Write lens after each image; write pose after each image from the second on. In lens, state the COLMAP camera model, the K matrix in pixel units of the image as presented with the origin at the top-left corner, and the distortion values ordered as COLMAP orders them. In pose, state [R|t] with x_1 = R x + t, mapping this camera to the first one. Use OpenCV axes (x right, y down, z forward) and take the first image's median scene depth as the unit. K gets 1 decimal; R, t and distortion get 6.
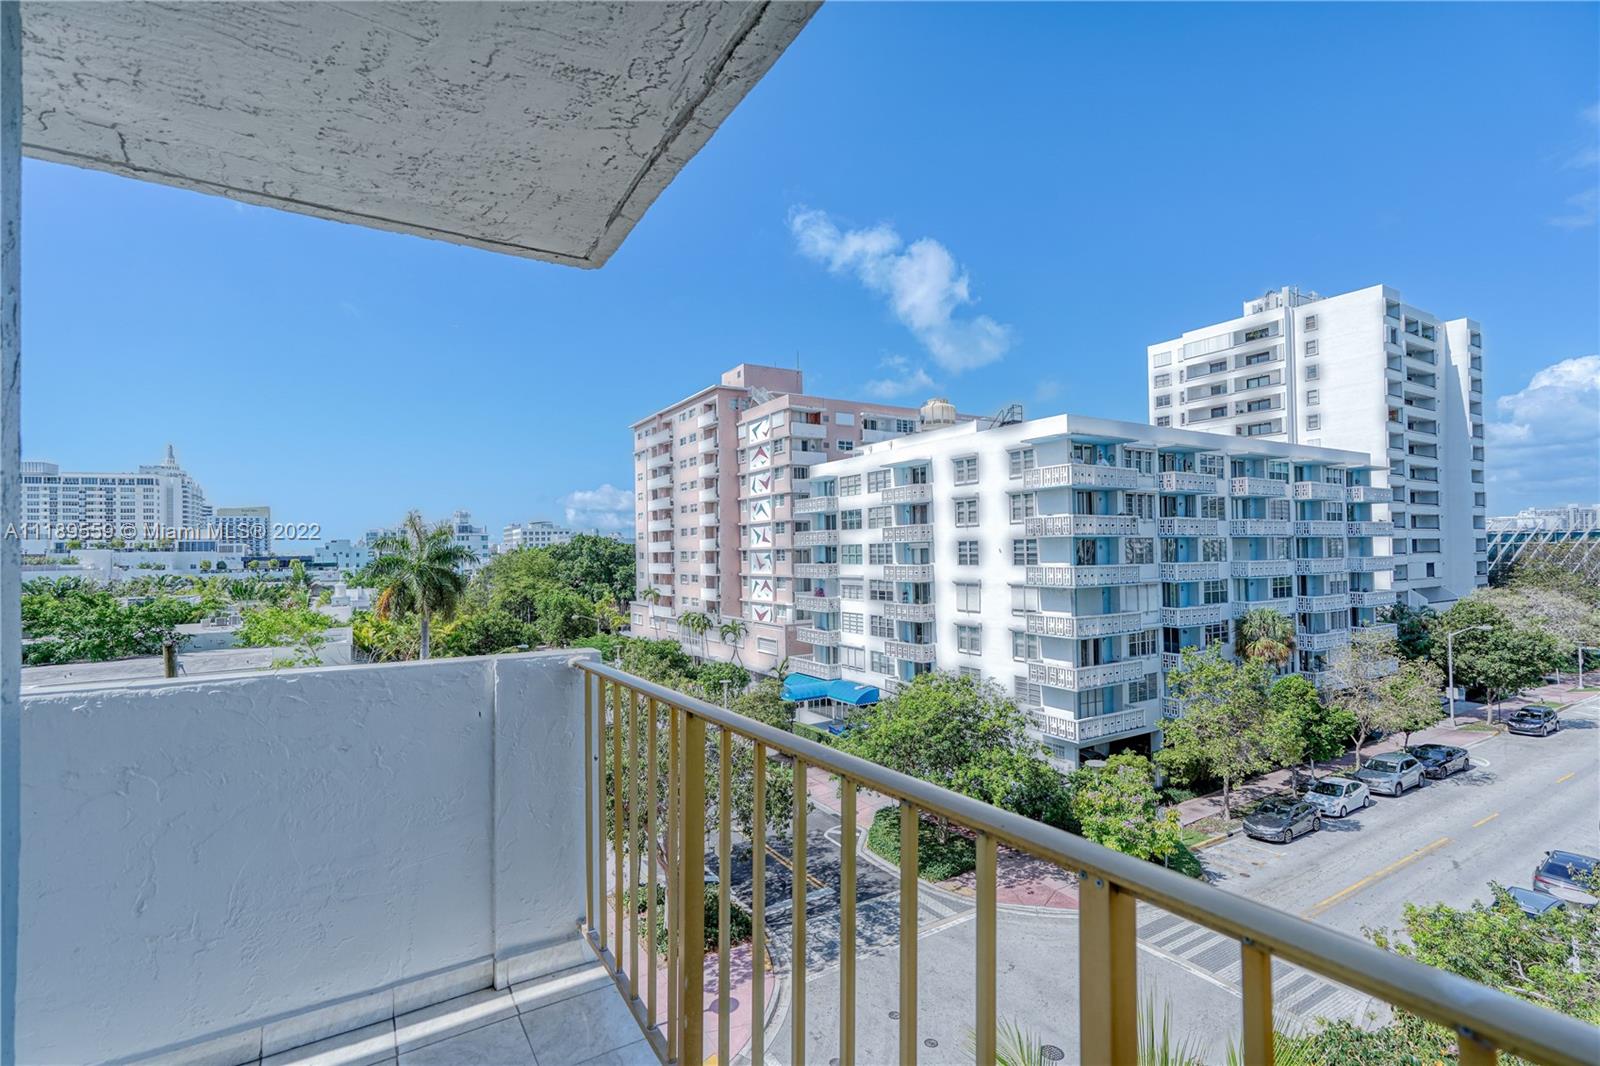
lens RADIAL K [[733.9, 0, 787.9], [0, 733.9, 532.6], [0, 0, 1]] dist [-0.015205, 0.022661]
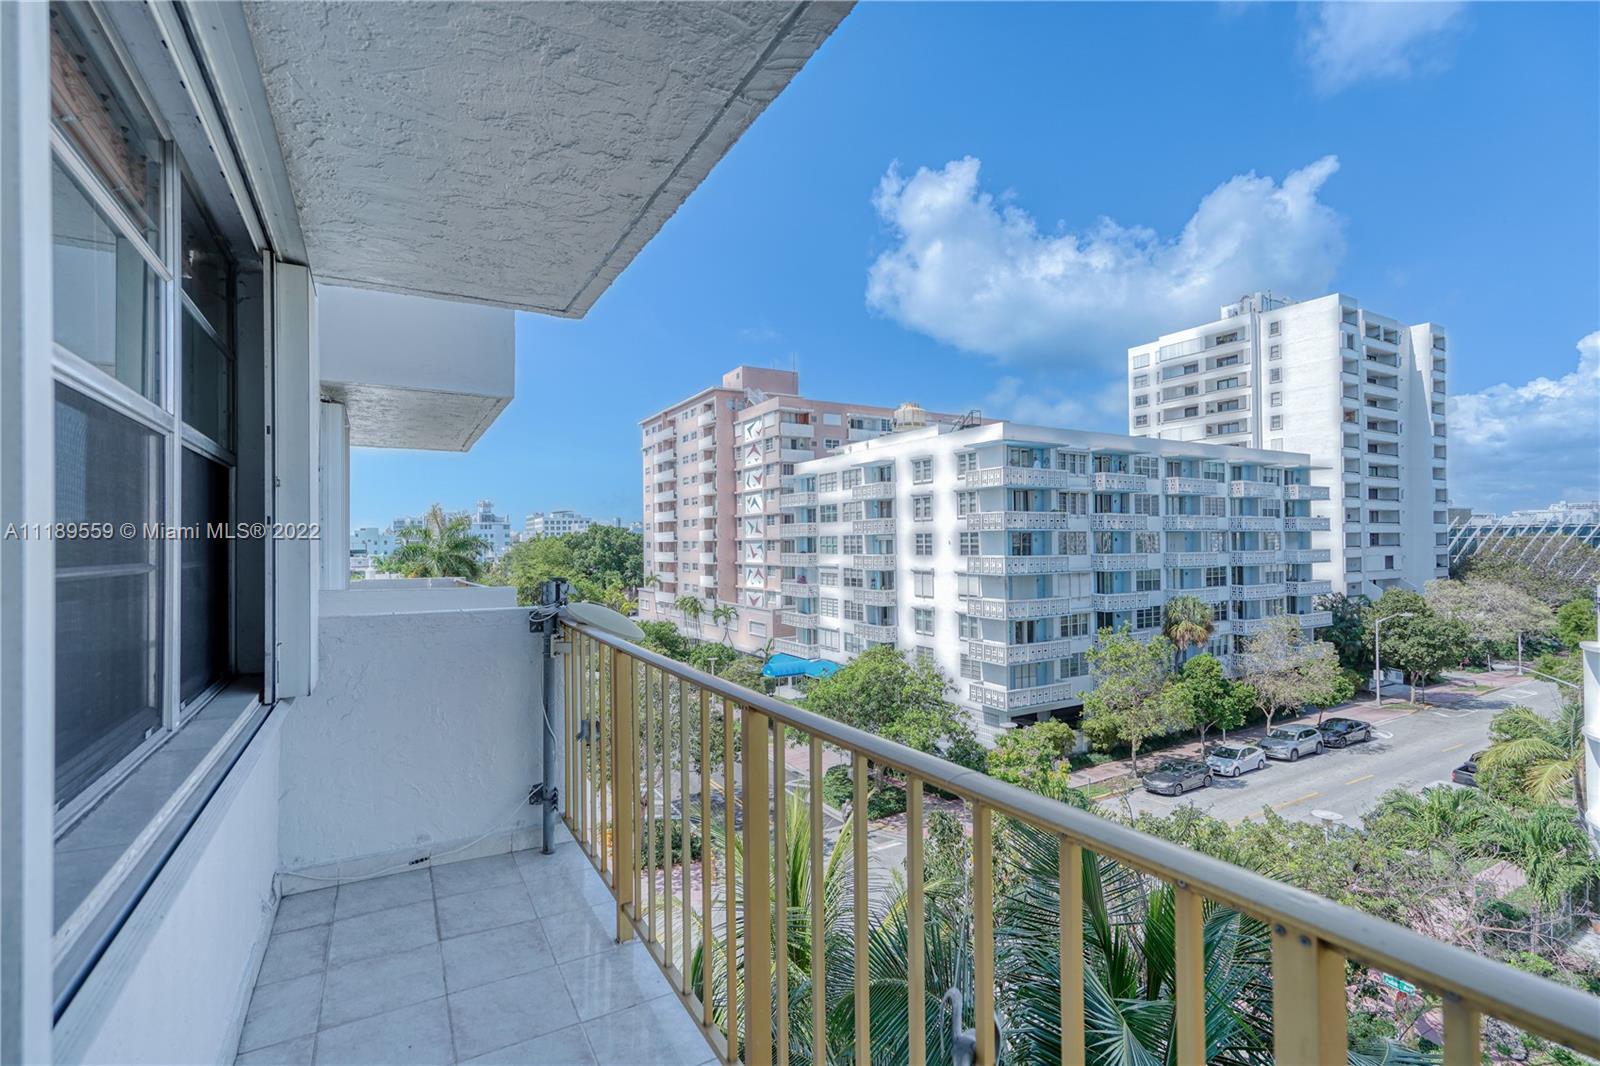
lens RADIAL K [[737.4, 0, 793.2], [0, 737.4, 530.0], [0, 0, 1]] dist [-0.013300, 0.022266]
pose [[0.999681, 0.004841, -0.024772, 0.060647], [-0.004588, 0.999937, 0.010256, -0.003799], [0.024820, -0.010139, 0.999641, -0.105008]]
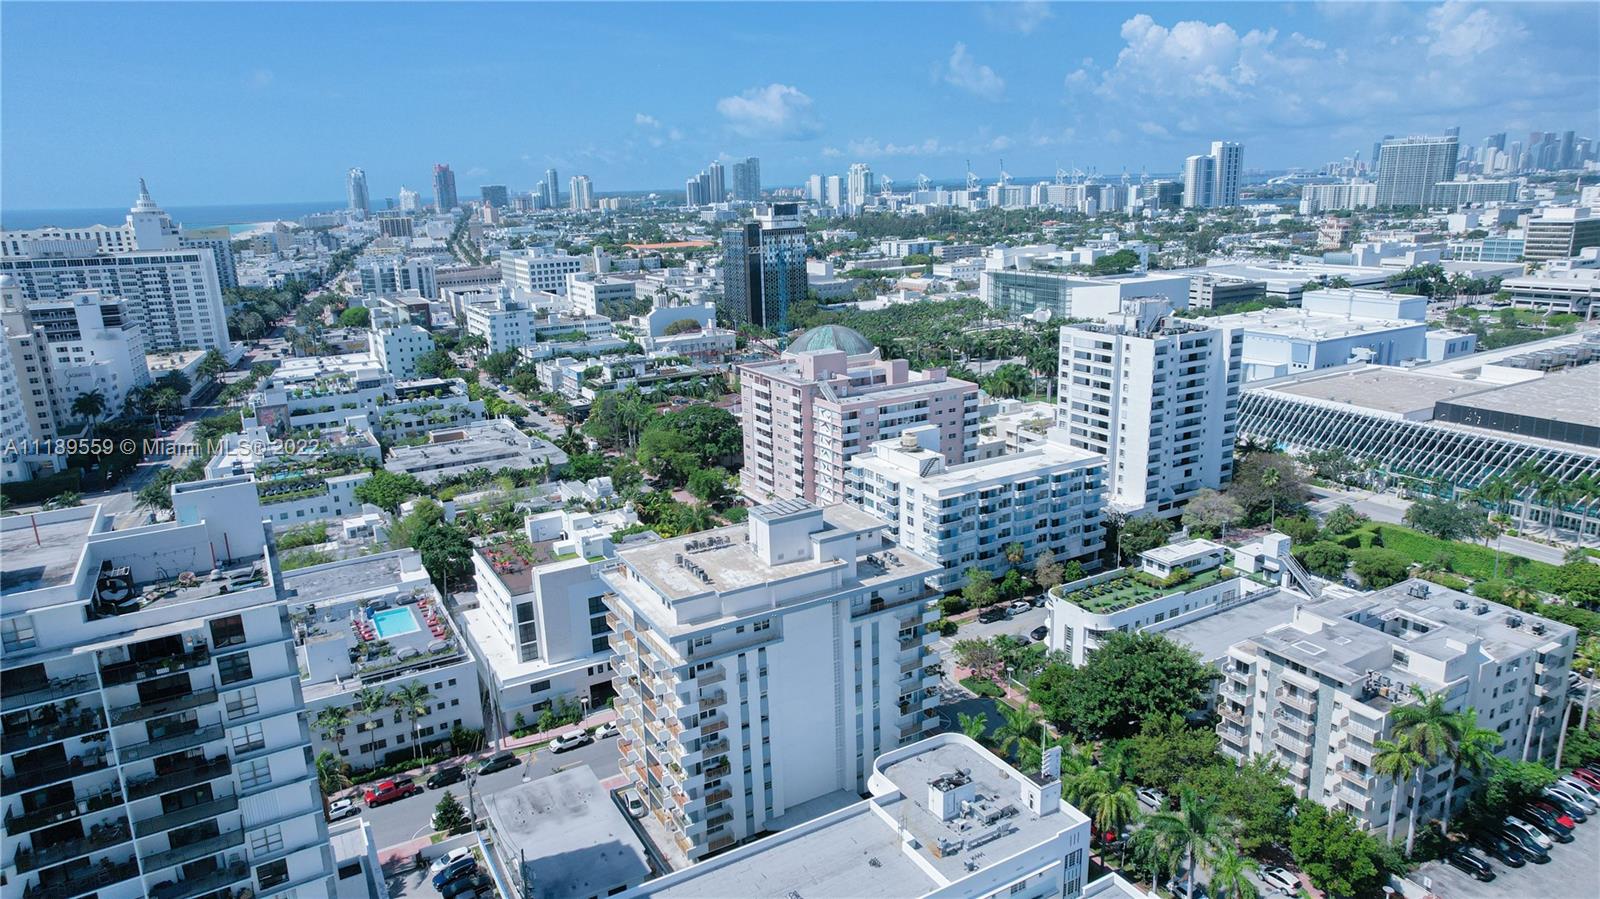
lens RADIAL K [[1008.0, 0, 795.9], [0, 1008.0, 448.7], [0, 0, 1]] dist [-0.038354, 0.055426]
pose [[0.999773, -0.008369, -0.019589, -0.097073], [0.013556, 0.959310, 0.282029, -1.088103], [0.016432, -0.282230, 0.959206, -2.113229]]
